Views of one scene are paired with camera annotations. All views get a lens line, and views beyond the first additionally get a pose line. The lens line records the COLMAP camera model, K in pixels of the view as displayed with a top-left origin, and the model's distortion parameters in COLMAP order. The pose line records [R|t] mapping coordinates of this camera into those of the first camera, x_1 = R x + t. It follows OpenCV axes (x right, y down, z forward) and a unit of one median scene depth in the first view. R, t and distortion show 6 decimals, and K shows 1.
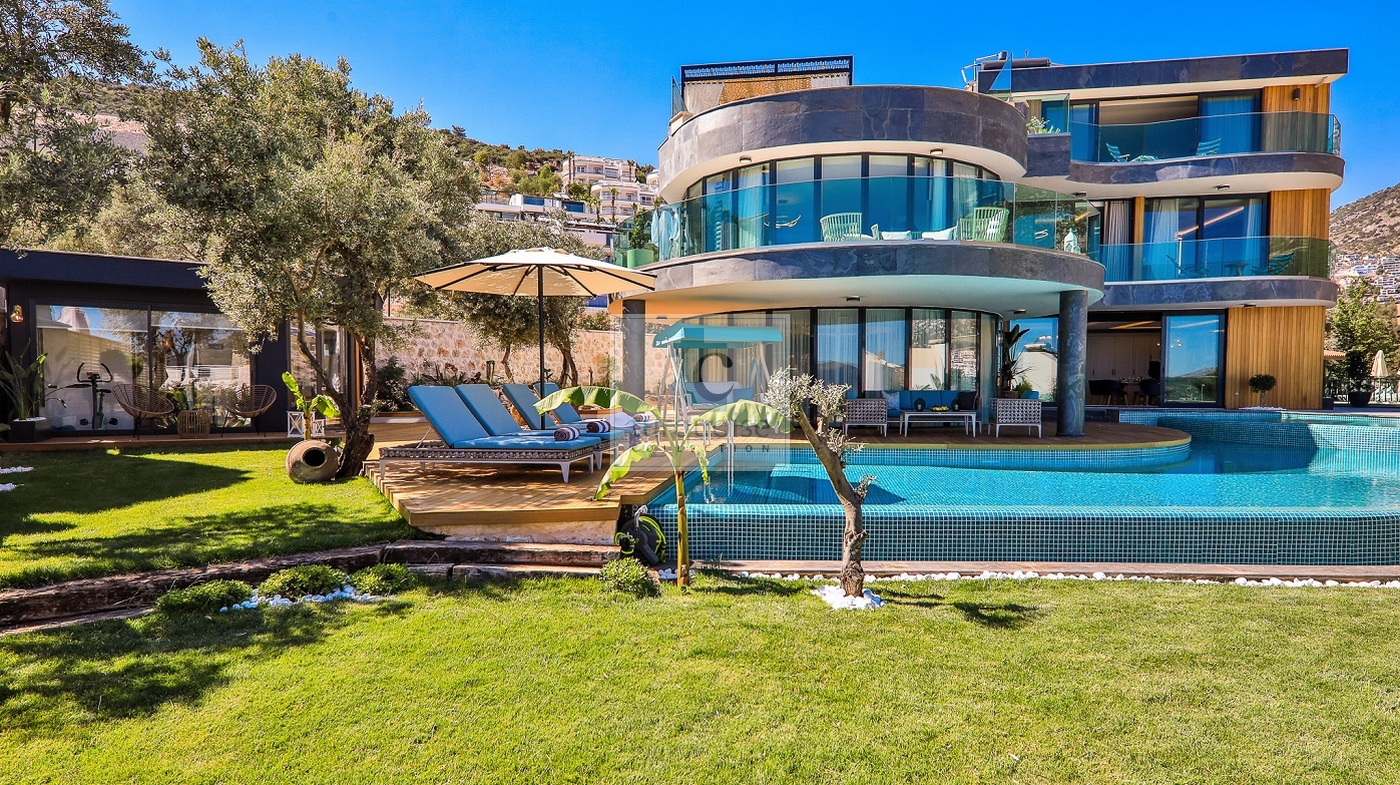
lens RADIAL K [[717.4, 0, 700.1], [0, 717.4, 430.1], [0, 0, 1]] dist [-0.003484, -0.000551]
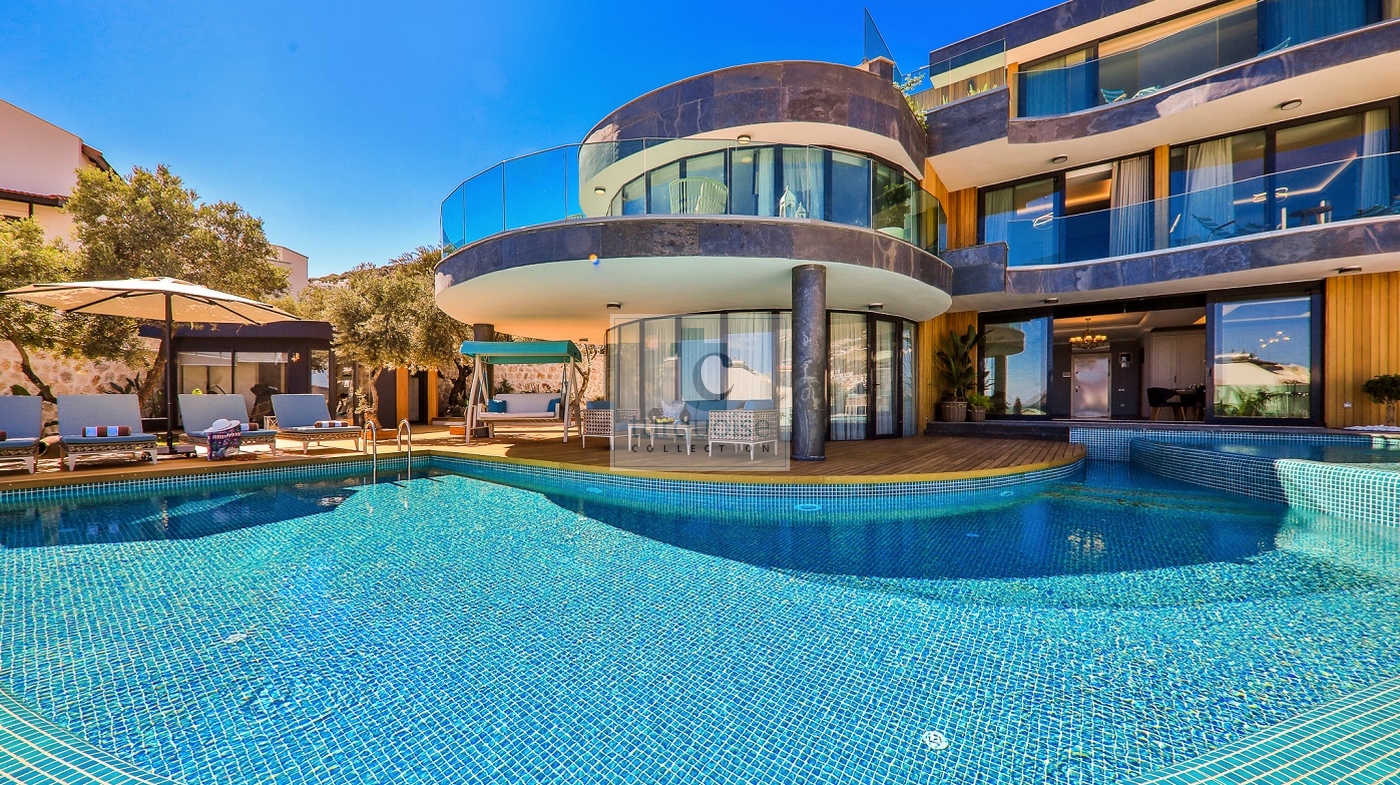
lens RADIAL K [[510.6, 0, 695.9], [0, 510.6, 411.2], [0, 0, 1]] dist [-0.000038, -0.006525]
pose [[0.882464, 0.005863, -0.470344, 0.698400], [-0.025812, 0.999019, -0.035976, -0.021070], [0.469672, 0.043888, 0.881750, 0.495877]]
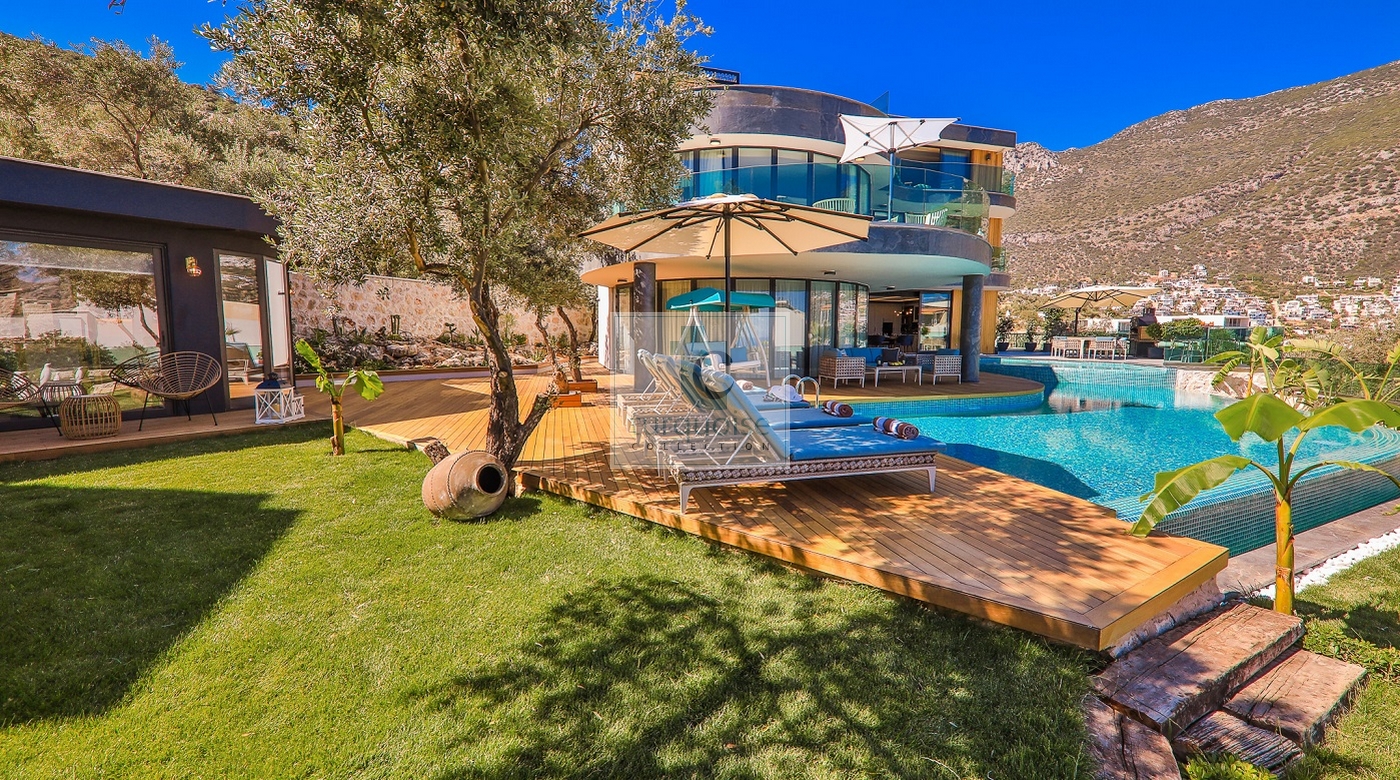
lens RADIAL K [[502.7, 0, 700.0], [0, 502.7, 390.0], [0, 0, 1]] dist [0.000072, -0.000013]
pose [[0.910953, -0.043200, 0.410242, -0.371712], [0.021732, 0.998146, 0.056852, -0.044032], [-0.411937, -0.042875, 0.910203, 0.348525]]
